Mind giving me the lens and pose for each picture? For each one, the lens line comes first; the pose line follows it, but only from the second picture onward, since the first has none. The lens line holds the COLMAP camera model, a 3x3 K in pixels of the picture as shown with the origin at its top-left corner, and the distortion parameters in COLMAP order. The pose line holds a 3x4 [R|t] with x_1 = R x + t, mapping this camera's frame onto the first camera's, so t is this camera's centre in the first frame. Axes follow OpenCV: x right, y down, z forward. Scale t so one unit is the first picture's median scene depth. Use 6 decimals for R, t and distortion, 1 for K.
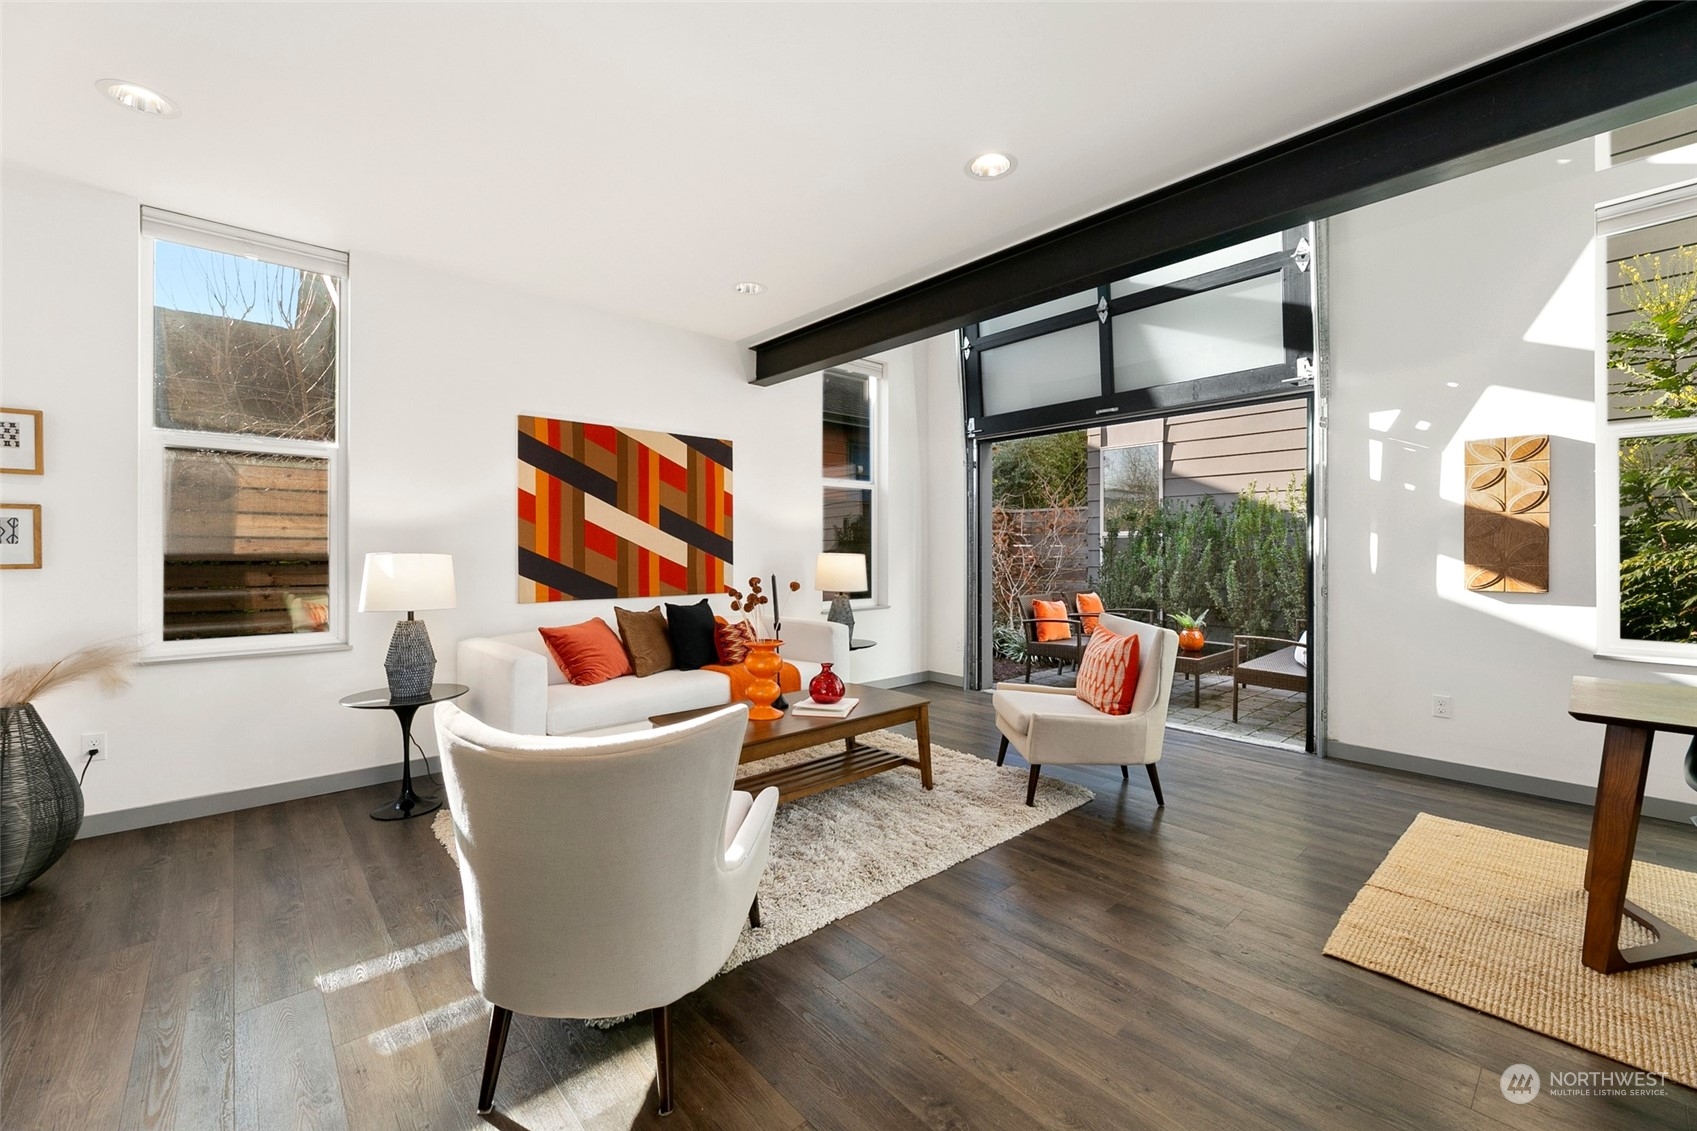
lens RADIAL K [[686.6, 0, 848.7], [0, 686.6, 551.1], [0, 0, 1]] dist [-0.004264, 0.000915]
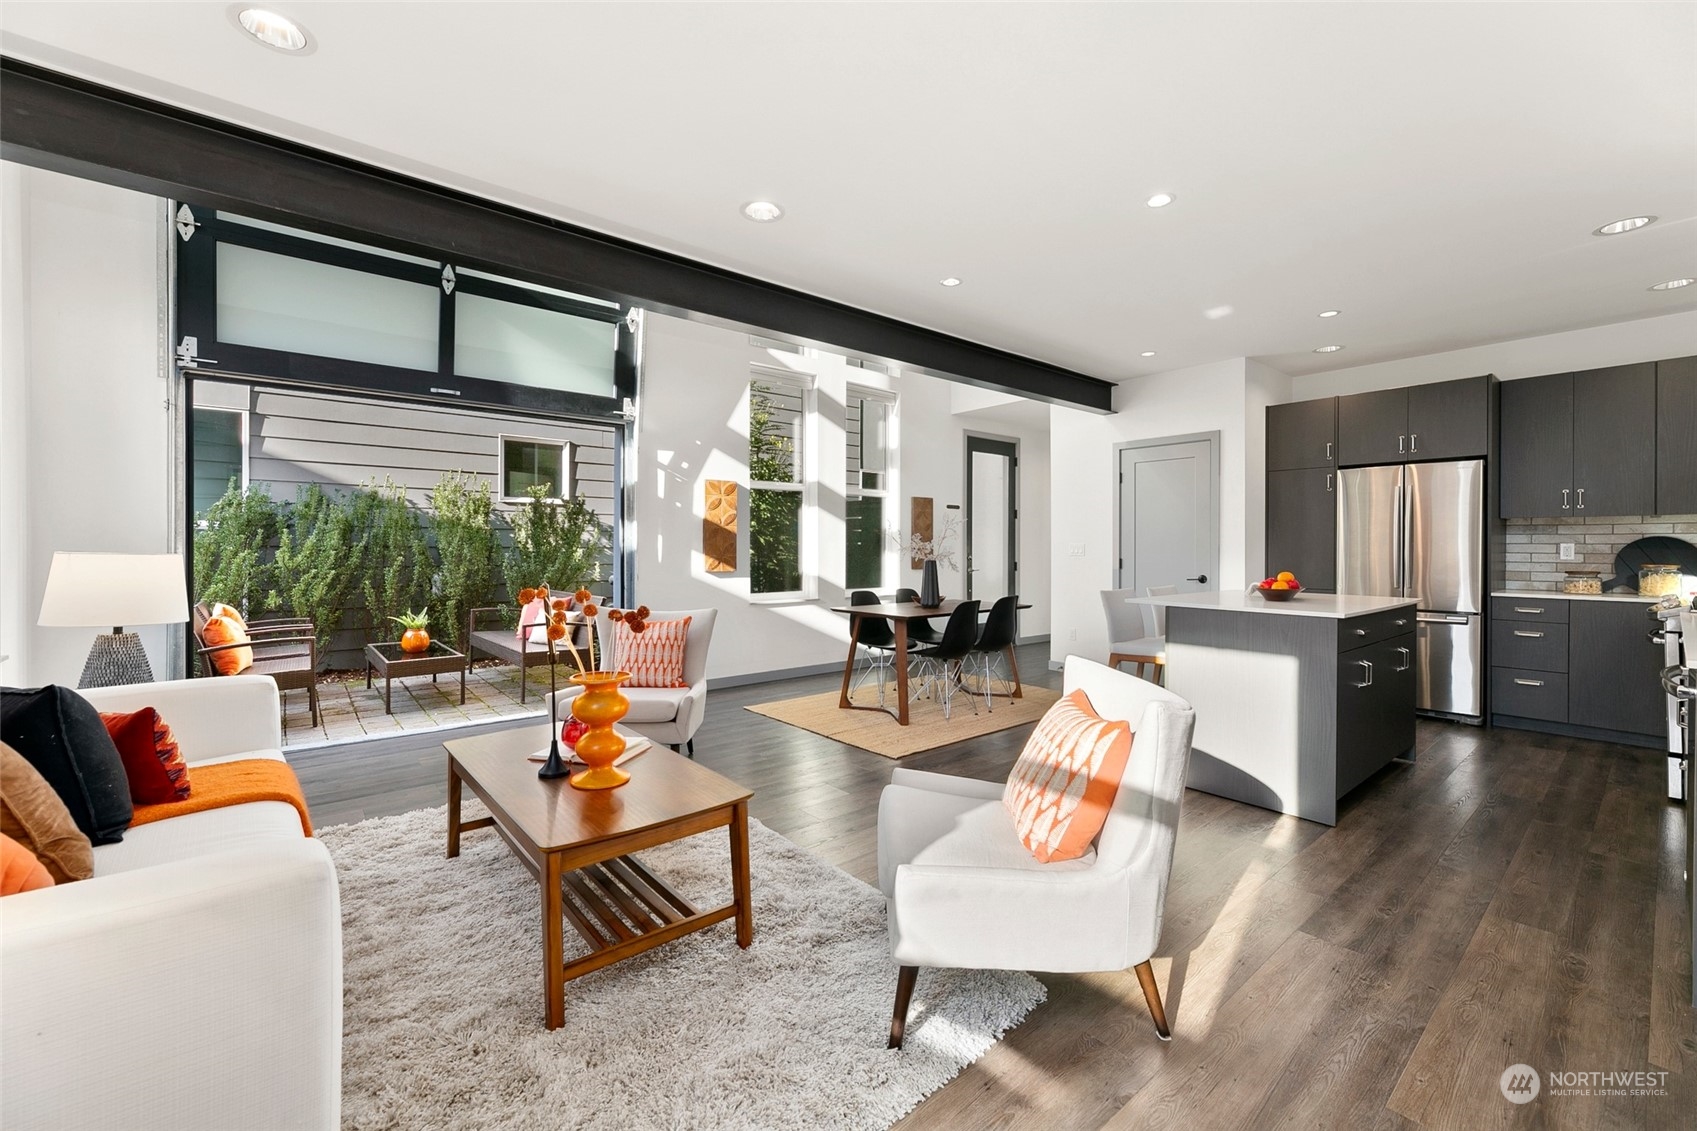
lens RADIAL K [[686.6, 0, 846.5], [0, 686.6, 545.2], [0, 0, 1]] dist [-0.004264, 0.000915]
pose [[0.033265, 0.002117, 0.999444, -0.629844], [0.000320, 0.999998, -0.002128, -0.001231], [-0.999447, 0.000390, 0.033264, 0.552712]]
